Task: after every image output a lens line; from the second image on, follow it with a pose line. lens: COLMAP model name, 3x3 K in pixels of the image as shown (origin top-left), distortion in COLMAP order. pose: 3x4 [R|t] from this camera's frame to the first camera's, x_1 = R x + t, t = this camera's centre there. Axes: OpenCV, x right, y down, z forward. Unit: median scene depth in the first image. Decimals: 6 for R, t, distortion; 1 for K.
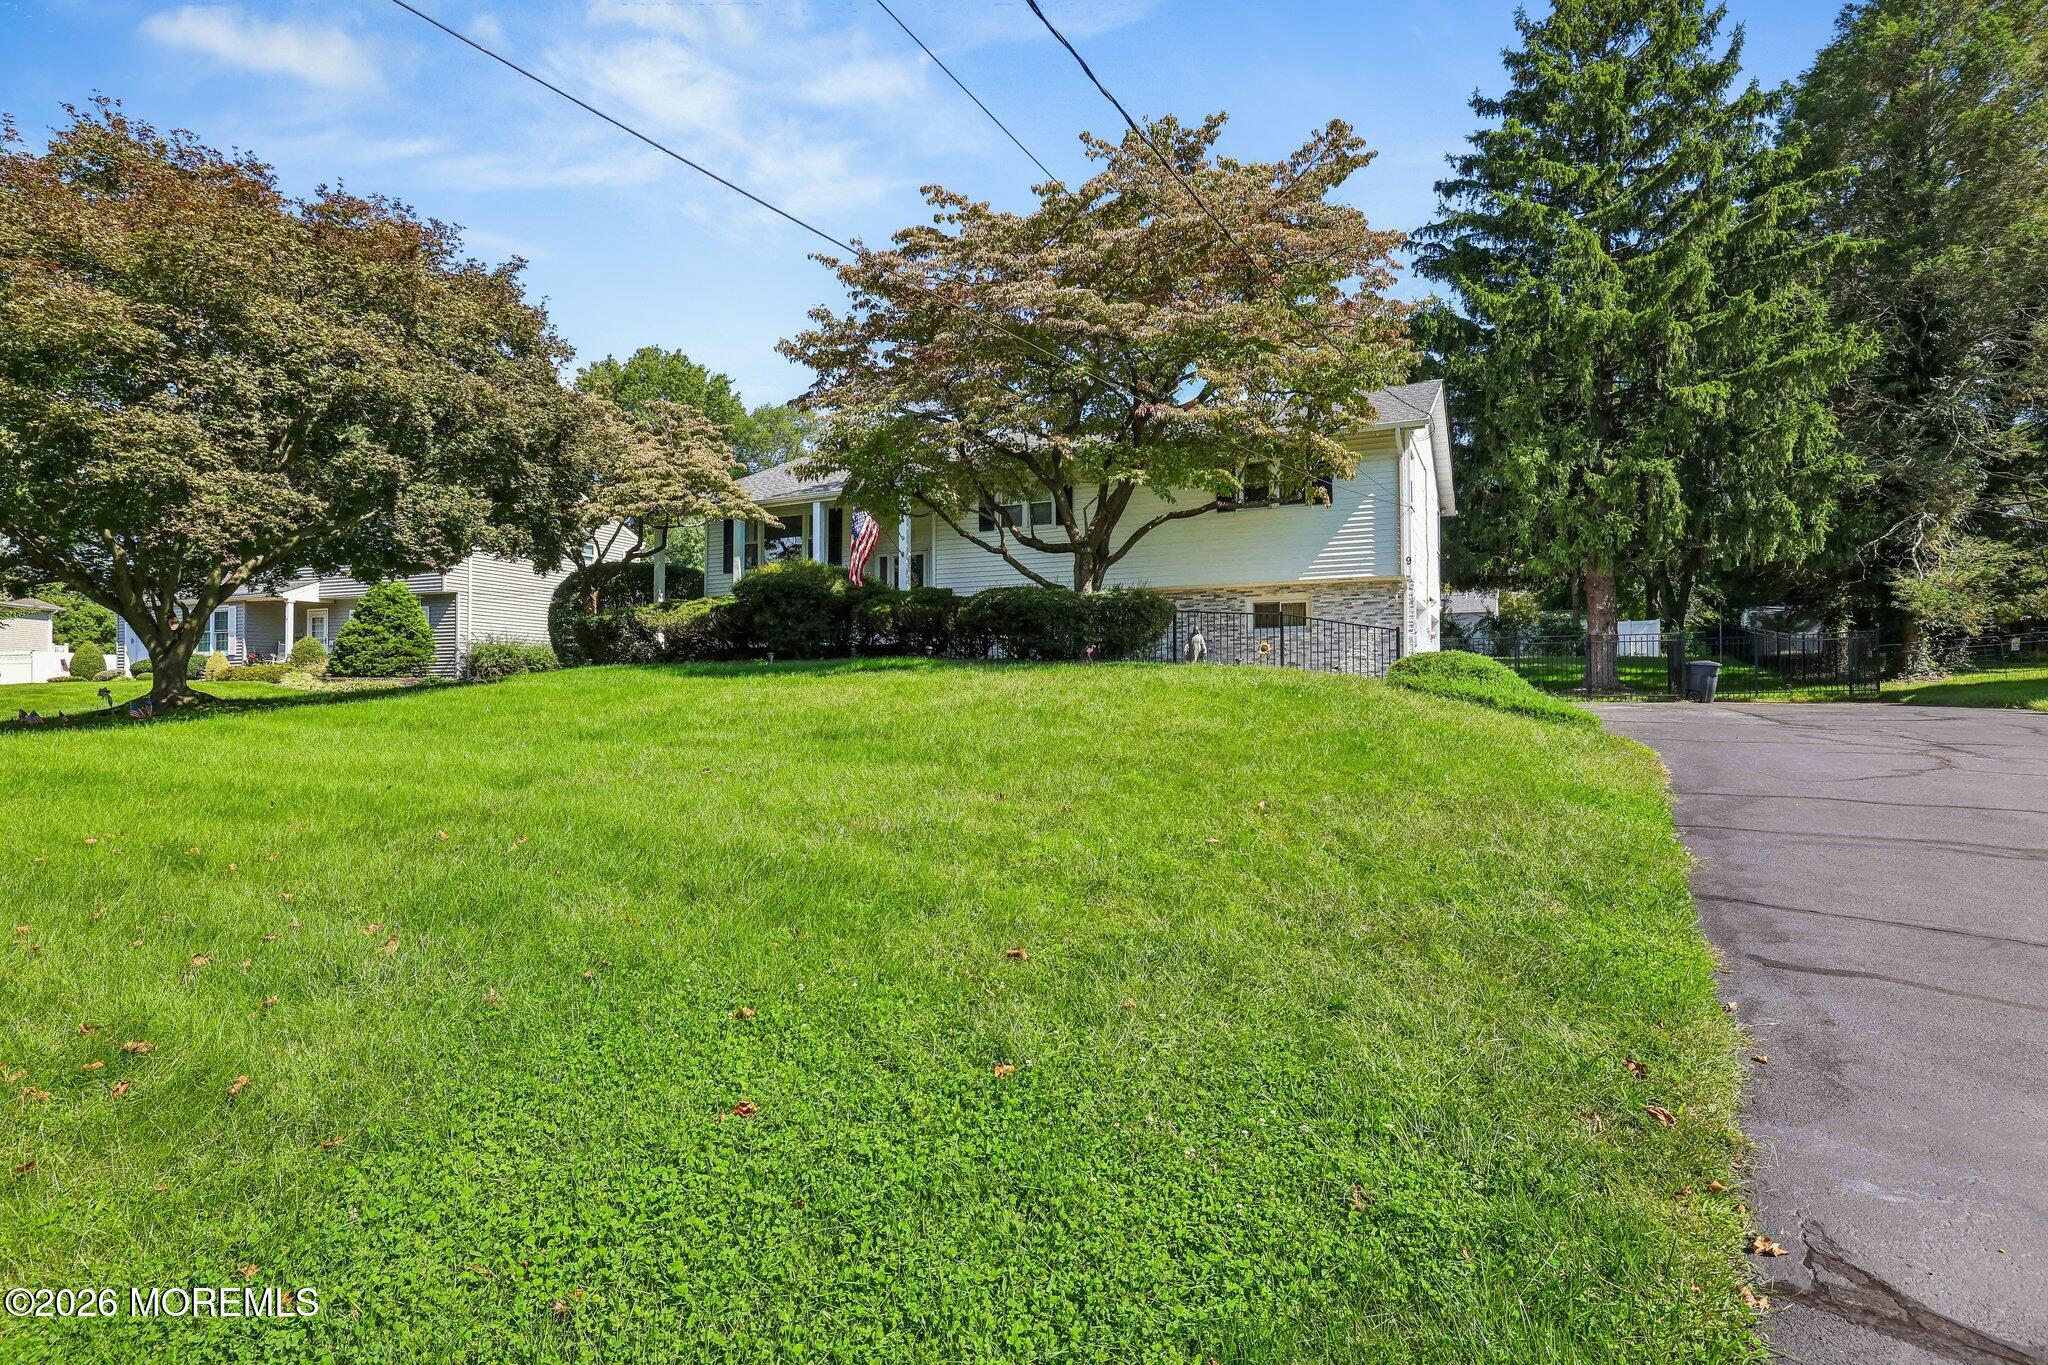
lens RADIAL K [[1064.0, 0, 1024.0], [0, 1064.0, 682.5], [0, 0, 1]] dist [-0.001553, -0.000999]
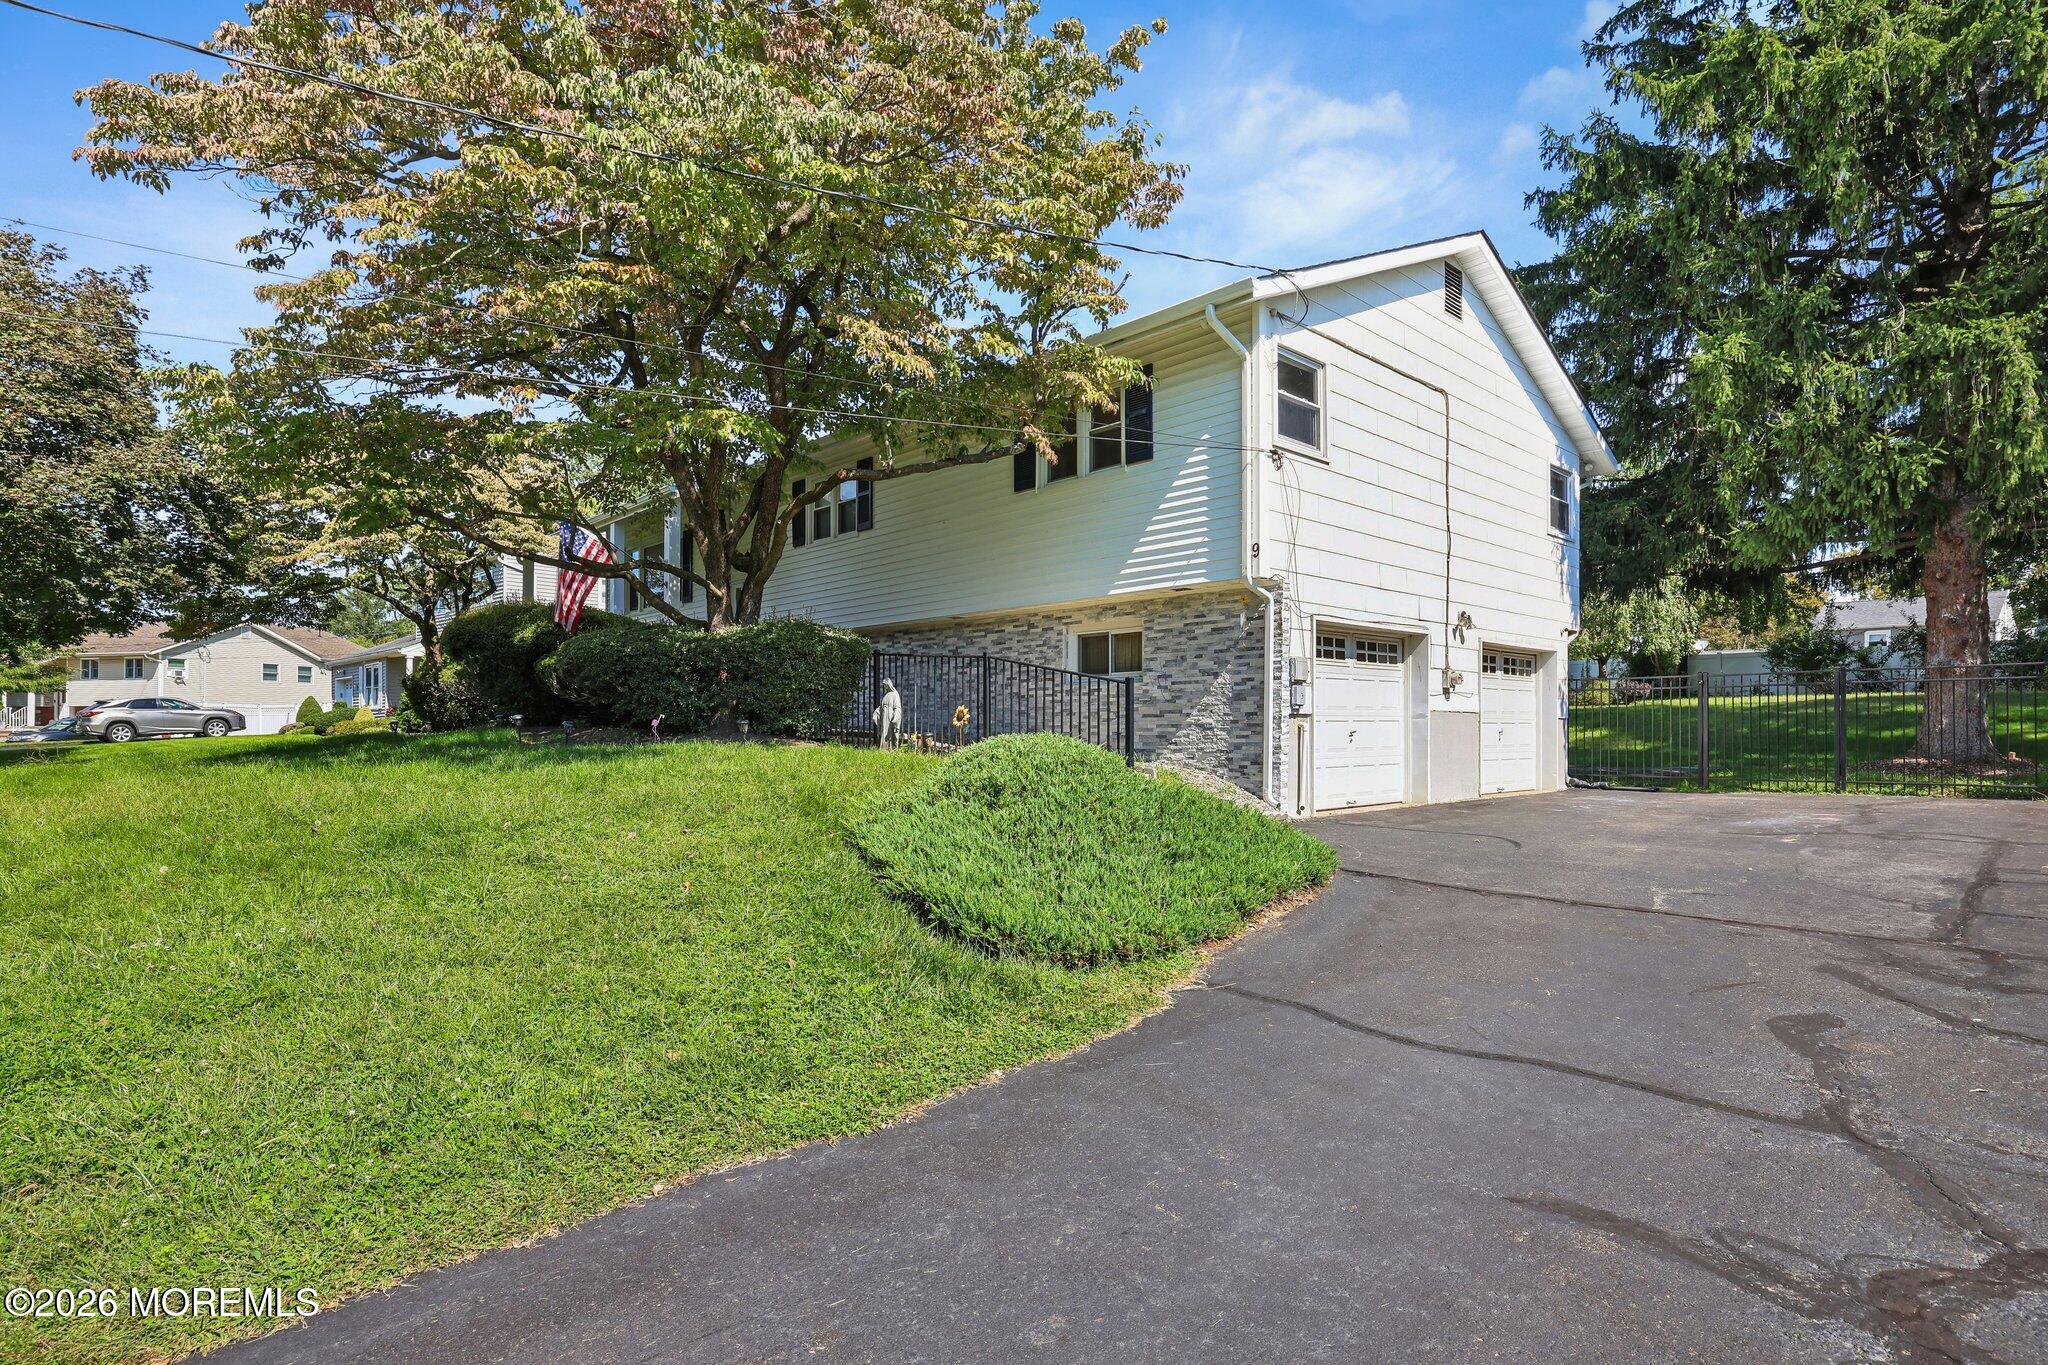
lens RADIAL K [[1064.0, 0, 1024.0], [0, 1064.0, 682.5], [0, 0, 1]] dist [-0.001553, -0.000999]
pose [[0.919925, -0.012203, -0.391905, 0.434627], [0.000280, 0.999536, -0.030464, -0.029215], [0.392094, 0.027915, 0.919501, 0.432096]]
